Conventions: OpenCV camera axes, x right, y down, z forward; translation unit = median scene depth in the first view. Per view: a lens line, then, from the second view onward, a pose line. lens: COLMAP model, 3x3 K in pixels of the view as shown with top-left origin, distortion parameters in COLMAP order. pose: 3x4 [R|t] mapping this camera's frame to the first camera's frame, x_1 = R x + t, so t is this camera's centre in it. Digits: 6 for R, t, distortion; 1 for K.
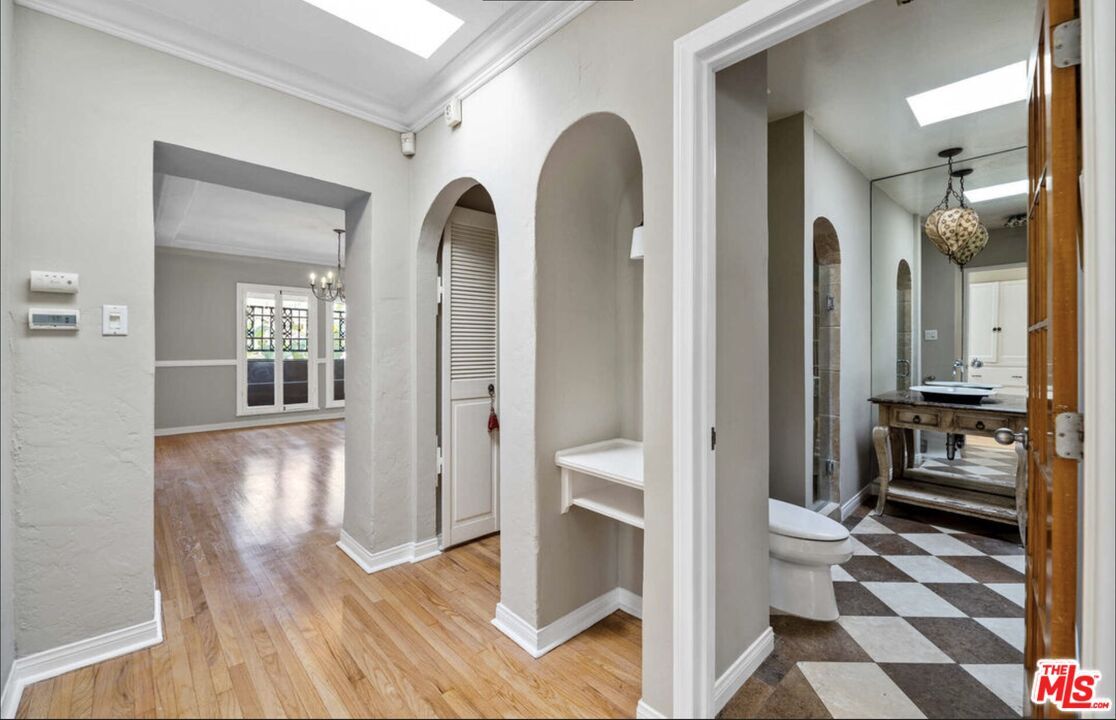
lens RADIAL K [[457.7, 0, 562.8], [0, 457.7, 344.7], [0, 0, 1]] dist [-0.001350, -0.000219]
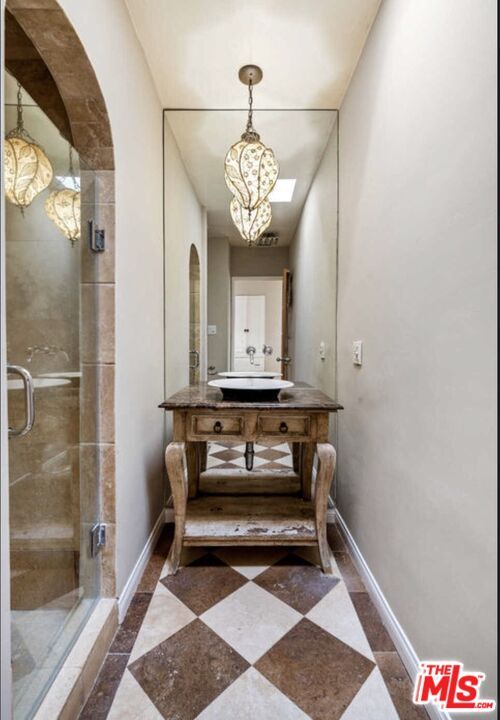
lens RADIAL K [[352.2, 0, 249.3], [0, 352.2, 357.9], [0, 0, 1]] dist [0.002924, 0.000562]
pose [[0.680453, -0.015871, 0.732620, 0.397687], [-0.001527, 0.999733, 0.023076, 0.040472], [-0.732790, -0.016821, 0.680247, 0.579901]]
